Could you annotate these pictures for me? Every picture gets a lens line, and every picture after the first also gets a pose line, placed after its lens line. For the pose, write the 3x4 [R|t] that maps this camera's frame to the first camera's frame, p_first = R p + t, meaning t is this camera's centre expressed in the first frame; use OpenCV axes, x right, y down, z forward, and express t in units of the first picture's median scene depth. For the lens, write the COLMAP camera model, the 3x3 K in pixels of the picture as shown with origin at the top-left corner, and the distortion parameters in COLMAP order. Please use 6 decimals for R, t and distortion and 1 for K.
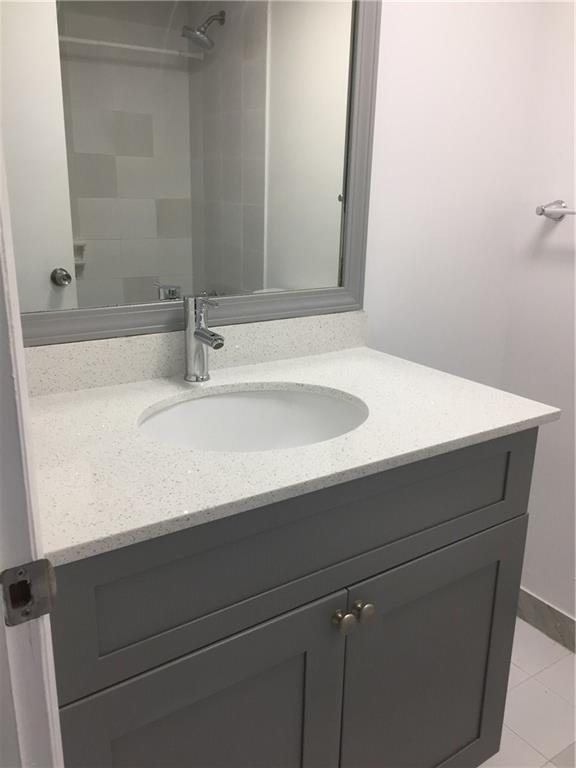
lens RADIAL K [[631.1, 0, 288.0], [0, 631.1, 384.0], [0, 0, 1]] dist [0.000238, -0.011636]
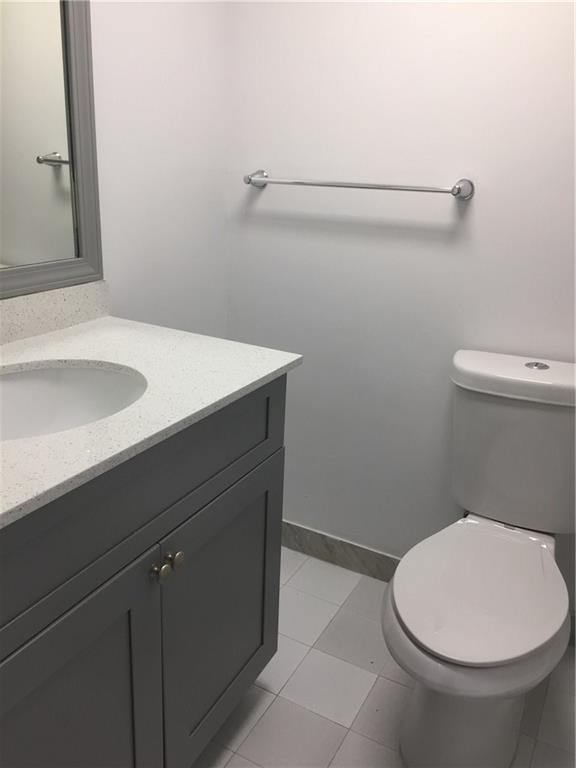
lens RADIAL K [[631.1, 0, 288.0], [0, 631.1, 384.0], [0, 0, 1]] dist [0.000238, -0.011636]
pose [[0.879236, -0.134945, 0.456874, -0.118250], [0.104868, 0.990342, 0.090699, -0.014695], [-0.464700, -0.031834, 0.884896, -0.036195]]
